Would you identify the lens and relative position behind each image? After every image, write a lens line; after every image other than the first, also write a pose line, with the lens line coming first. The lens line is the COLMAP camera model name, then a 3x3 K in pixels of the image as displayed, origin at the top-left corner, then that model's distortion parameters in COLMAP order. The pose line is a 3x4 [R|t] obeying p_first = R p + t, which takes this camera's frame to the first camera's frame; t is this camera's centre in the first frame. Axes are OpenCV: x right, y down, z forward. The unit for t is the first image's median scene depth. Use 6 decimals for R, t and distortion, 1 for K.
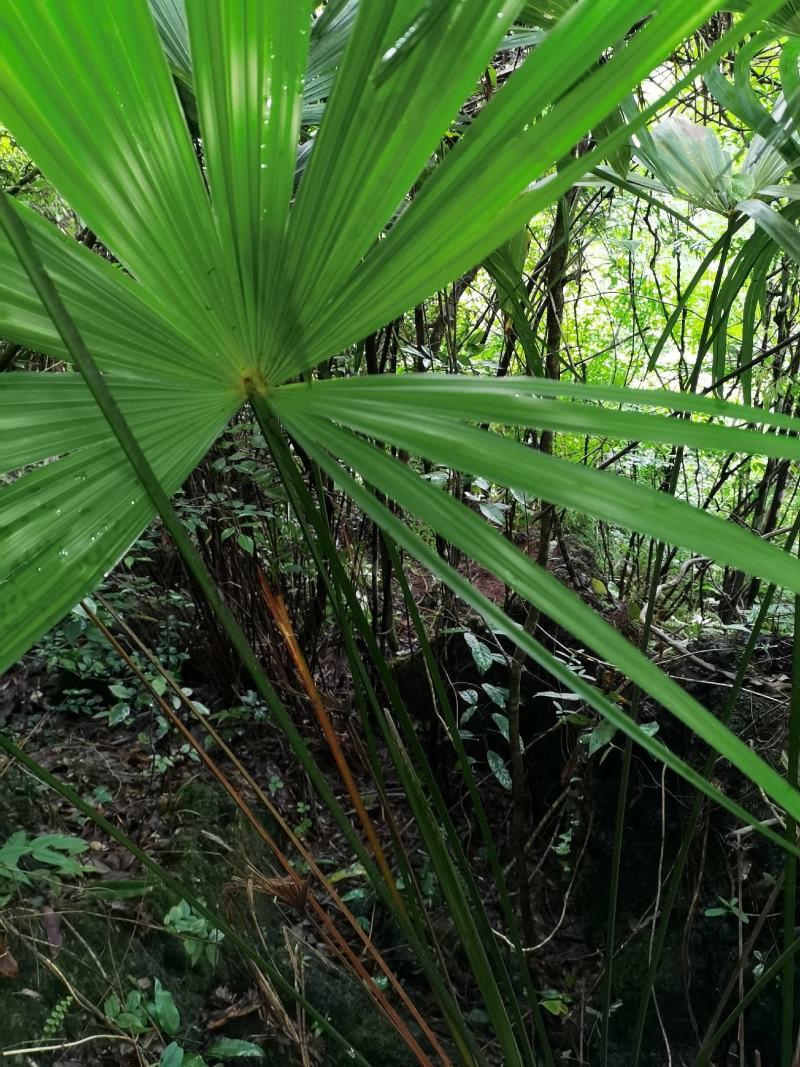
lens RADIAL K [[839.6, 0, 393.6], [0, 839.6, 530.6], [0, 0, 1]] dist [0.047649, -0.030390]
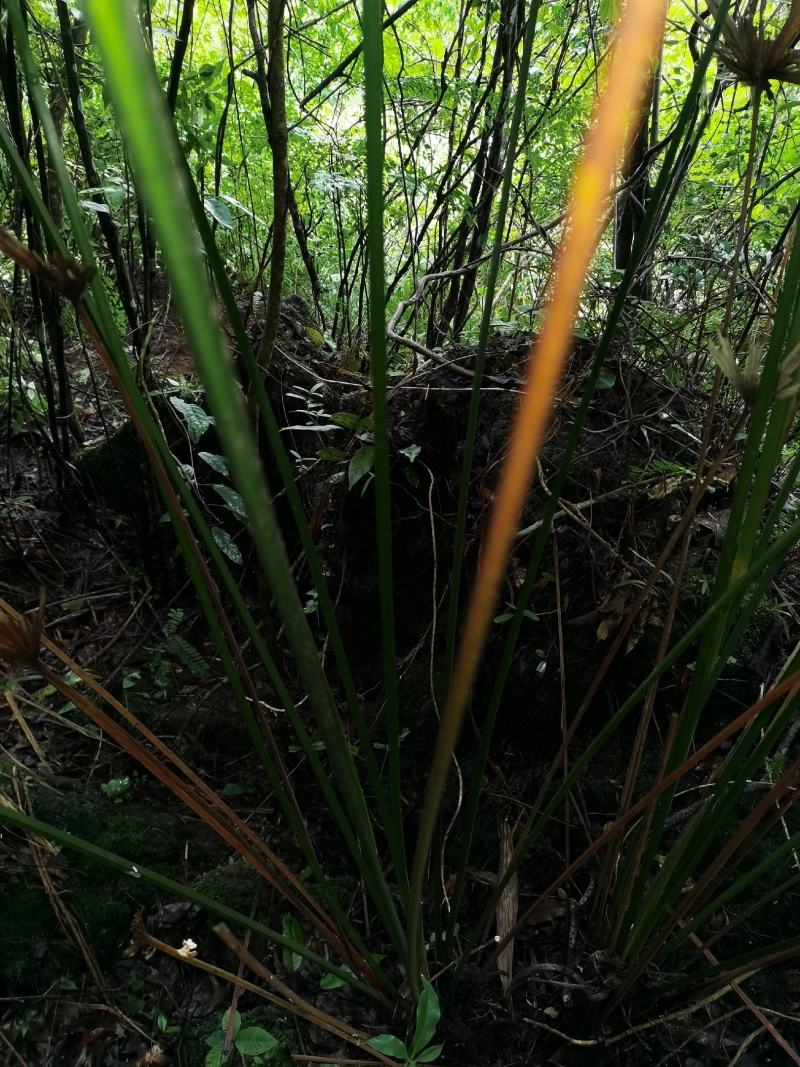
lens RADIAL K [[839.6, 0, 403.6], [0, 839.6, 528.8], [0, 0, 1]] dist [0.047649, -0.030390]
pose [[0.924371, -0.132708, 0.357668, -0.020878], [0.049668, 0.971430, 0.232072, 0.065522], [-0.378247, -0.196756, 0.904553, 0.109571]]
